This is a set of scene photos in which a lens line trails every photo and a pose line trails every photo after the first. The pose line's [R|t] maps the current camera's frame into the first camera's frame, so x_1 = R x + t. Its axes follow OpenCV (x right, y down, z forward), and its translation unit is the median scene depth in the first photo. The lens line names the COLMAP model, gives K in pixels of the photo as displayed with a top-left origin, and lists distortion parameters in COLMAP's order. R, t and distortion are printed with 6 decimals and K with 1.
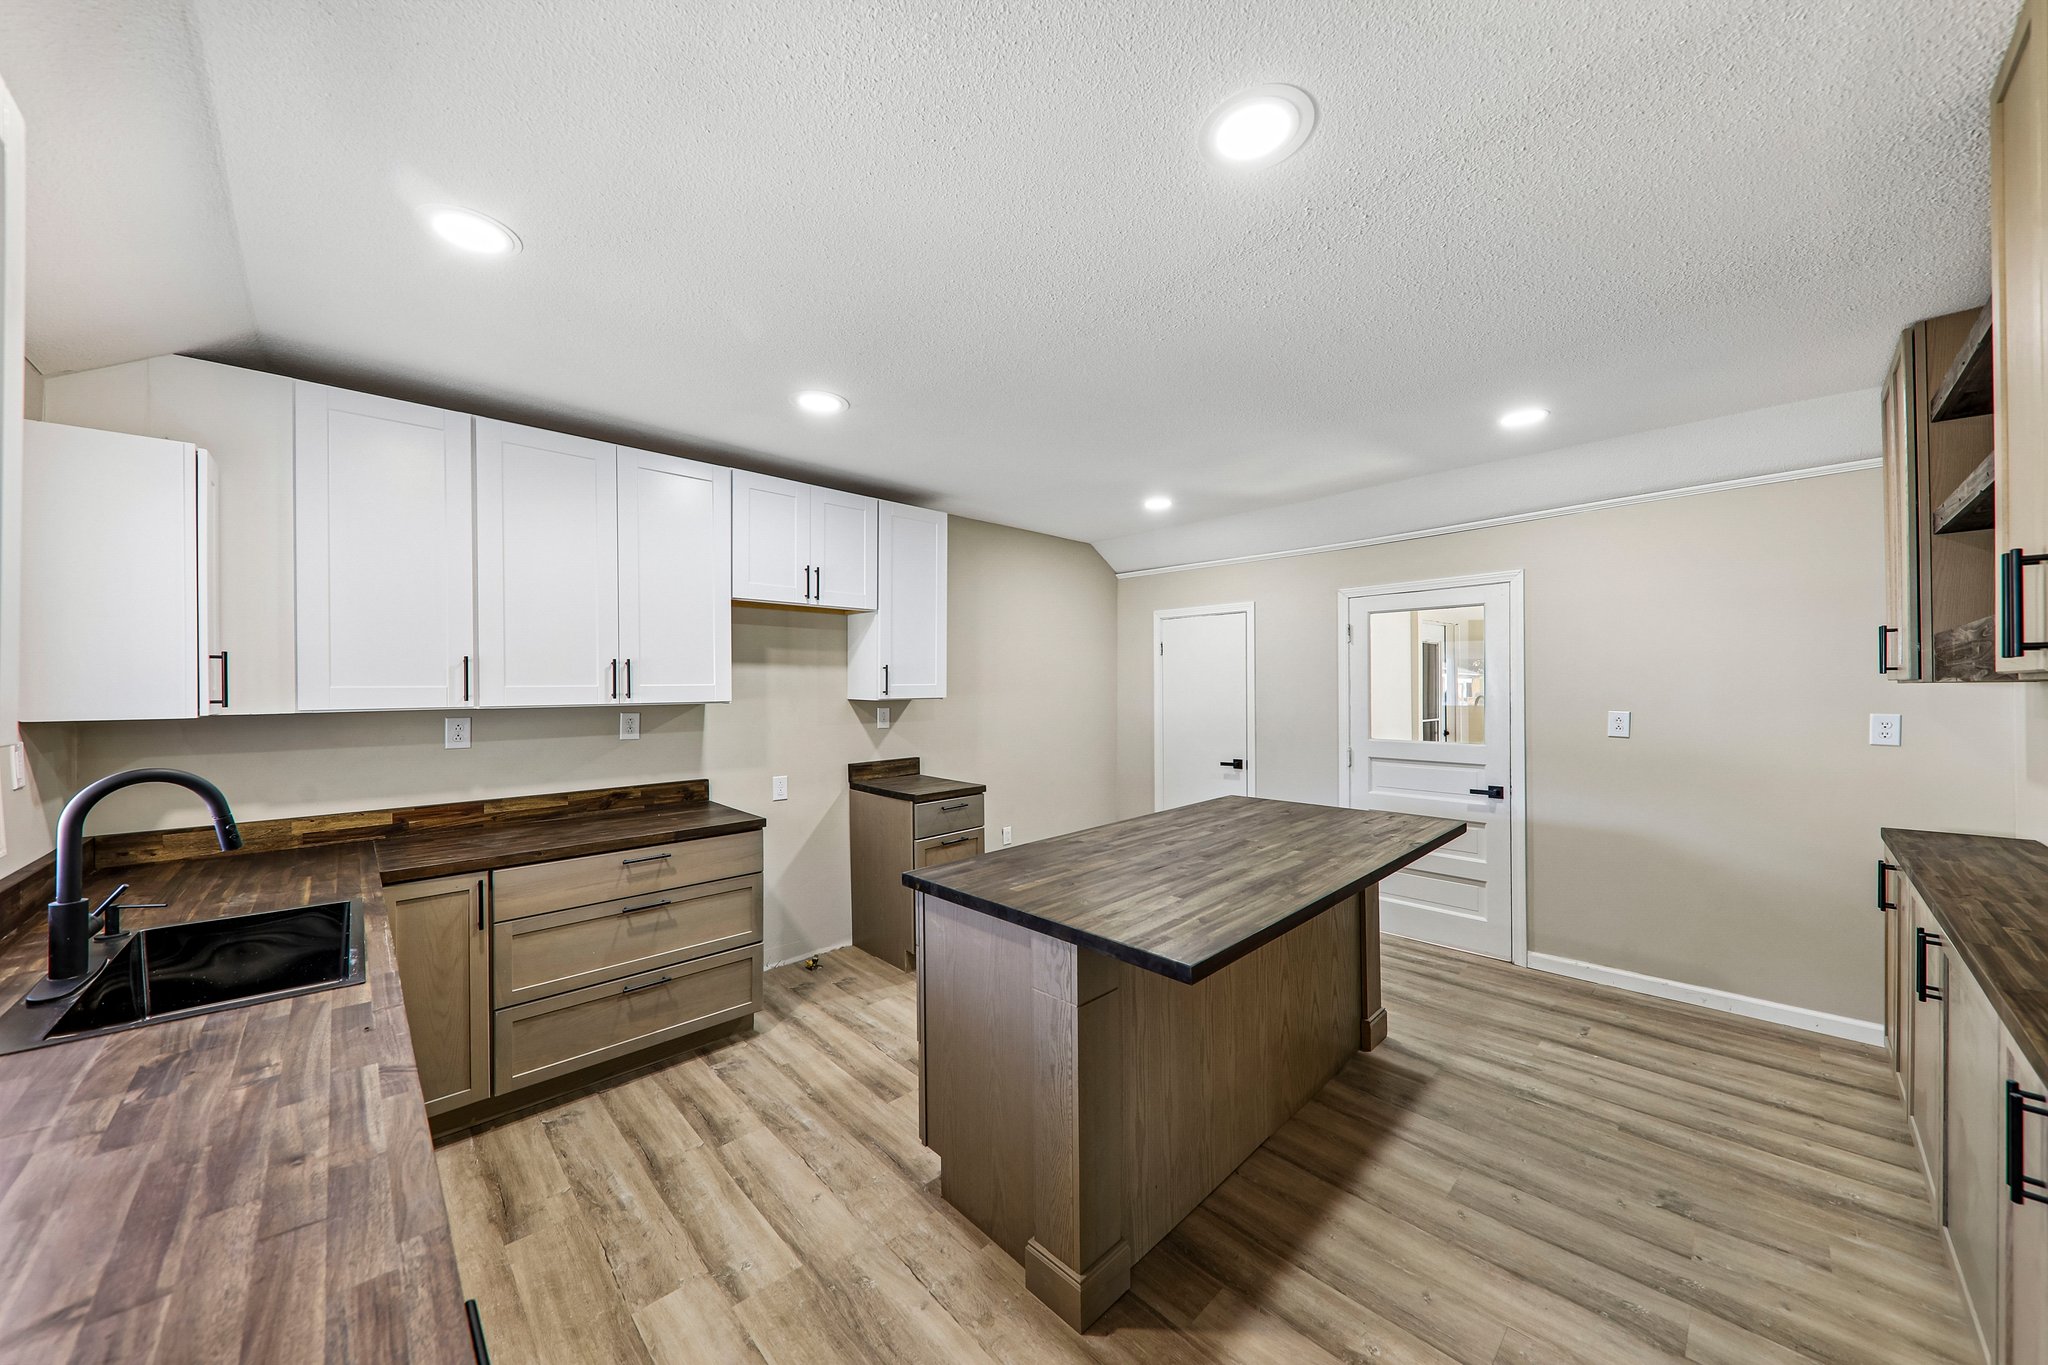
lens RADIAL K [[709.2, 0, 1024.8], [0, 709.2, 684.2], [0, 0, 1]] dist [0.008450, -0.004188]
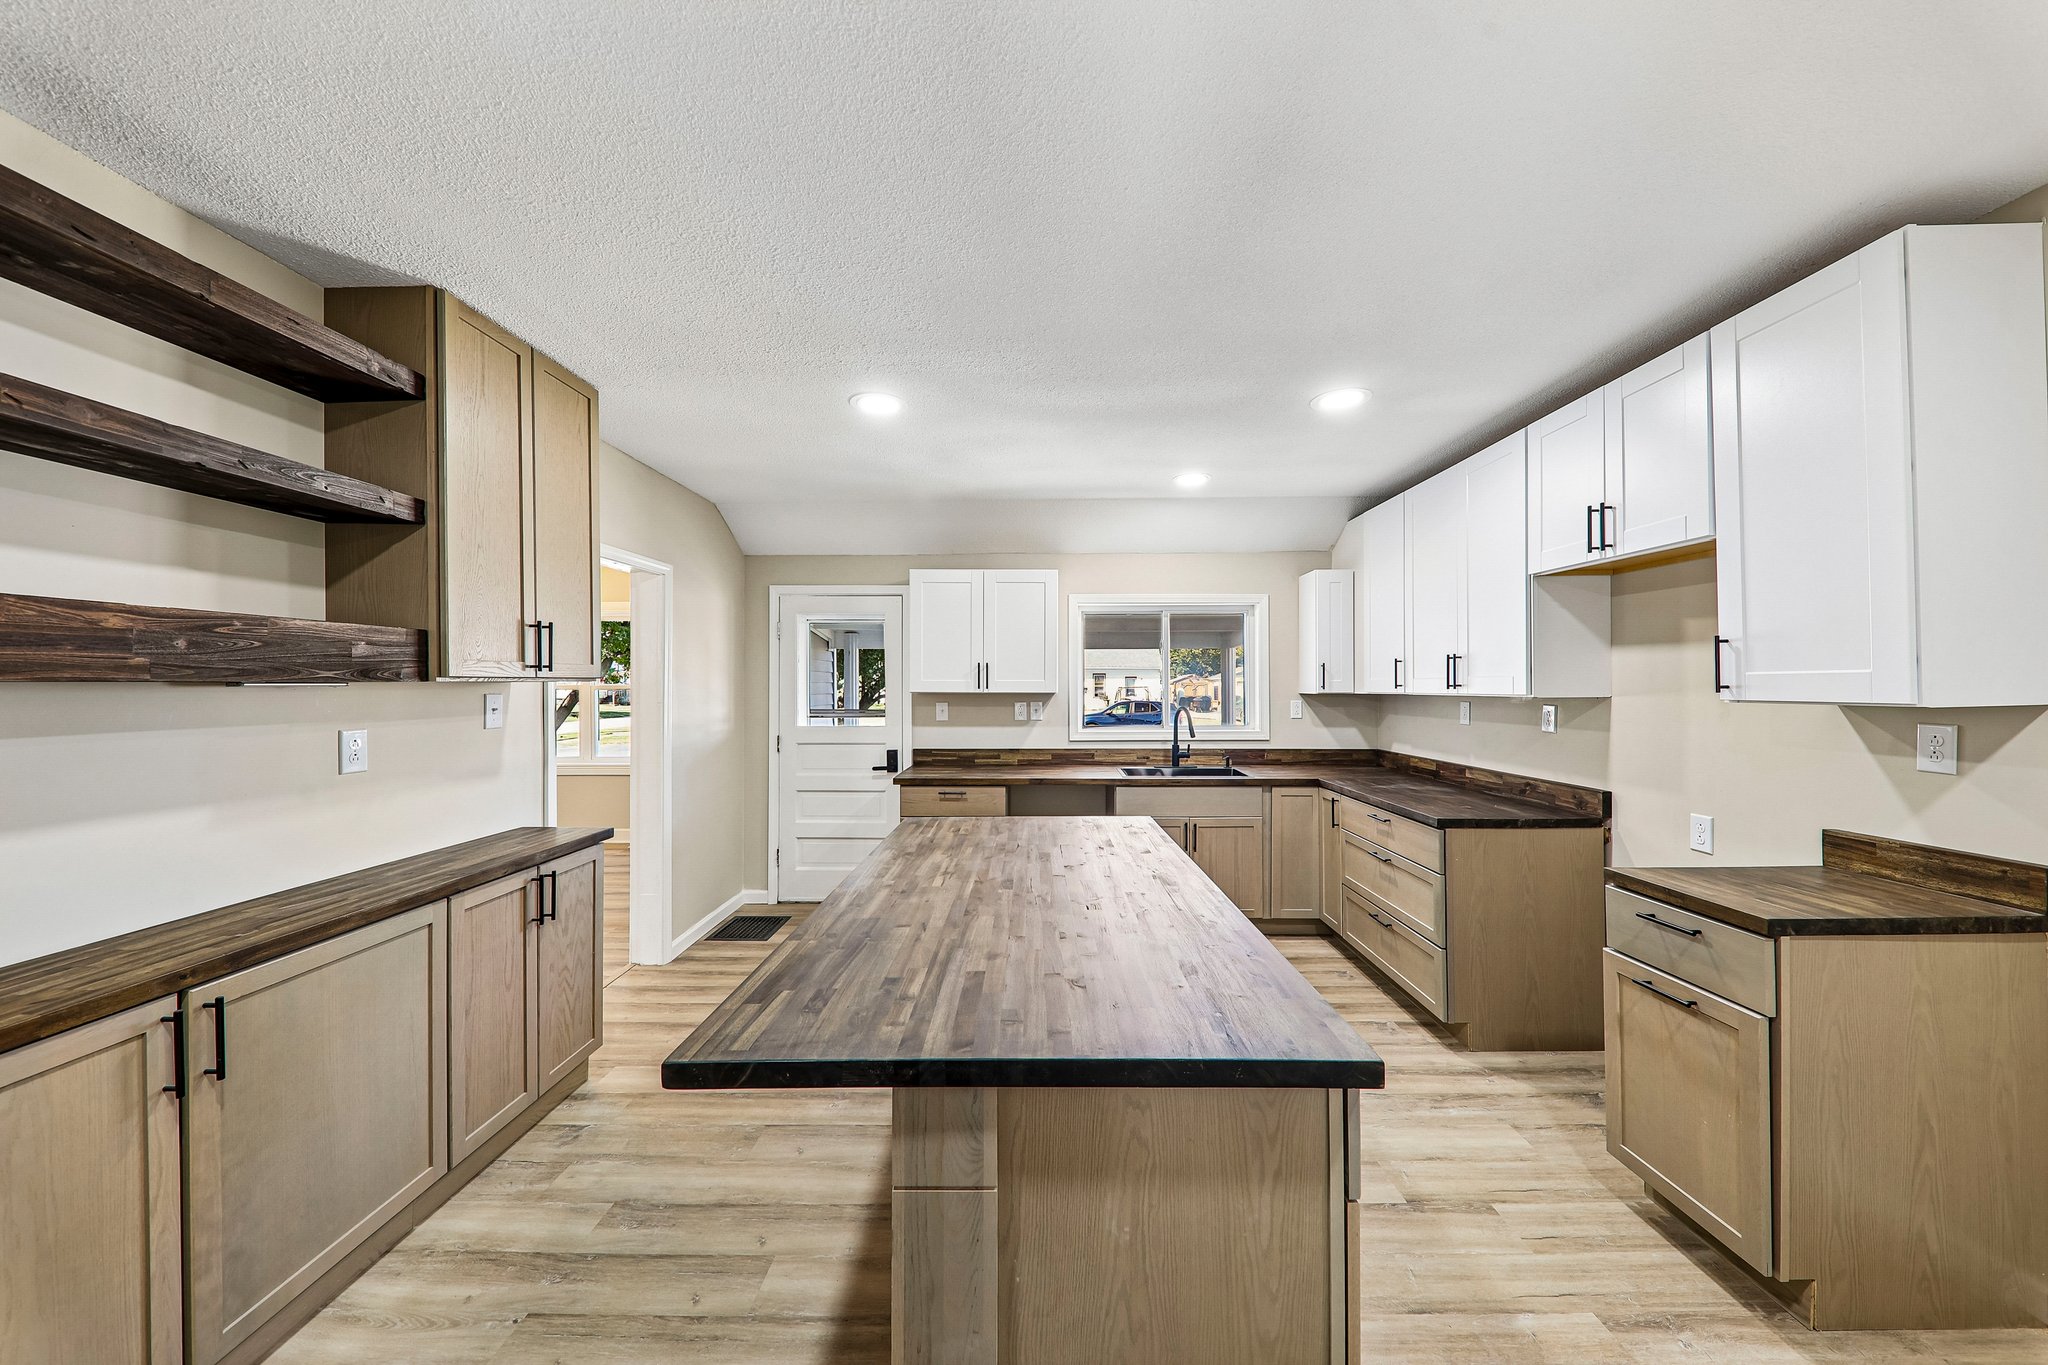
lens RADIAL K [[709.2, 0, 1033.3], [0, 709.2, 688.1], [0, 0, 1]] dist [0.008450, -0.004188]
pose [[-0.696411, 0.012114, -0.717541, 0.725340], [0.009376, 0.999926, 0.007781, 0.003819], [0.717582, -0.001309, -0.696472, 1.348147]]
